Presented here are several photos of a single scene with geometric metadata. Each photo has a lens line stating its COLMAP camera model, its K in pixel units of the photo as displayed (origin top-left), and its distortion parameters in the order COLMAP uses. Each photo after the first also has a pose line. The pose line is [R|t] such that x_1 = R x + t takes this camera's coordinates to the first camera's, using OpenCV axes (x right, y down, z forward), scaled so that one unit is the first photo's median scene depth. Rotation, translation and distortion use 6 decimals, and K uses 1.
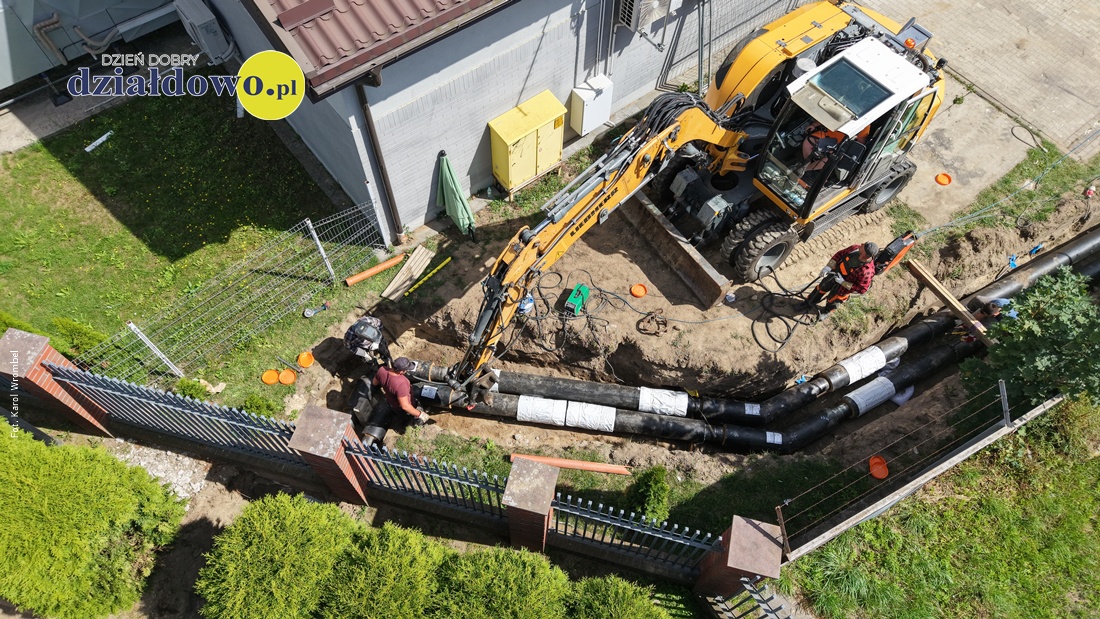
lens RADIAL K [[729.6, 0, 550.0], [0, 729.6, 309.5], [0, 0, 1]] dist [0.050647, -0.071347]
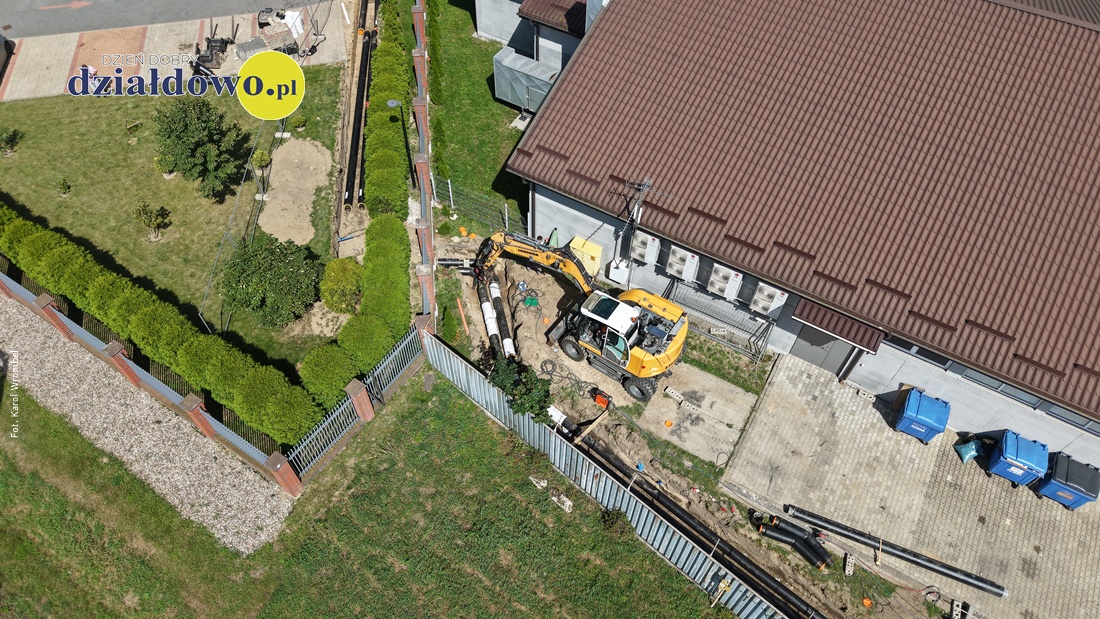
lens RADIAL K [[729.6, 0, 550.0], [0, 729.6, 309.5], [0, 0, 1]] dist [0.050647, -0.071347]
pose [[0.360733, 0.746330, -0.559342, 1.395824], [-0.808304, 0.549375, 0.211736, -0.546345], [0.465314, 0.375738, 0.801439, -0.918195]]
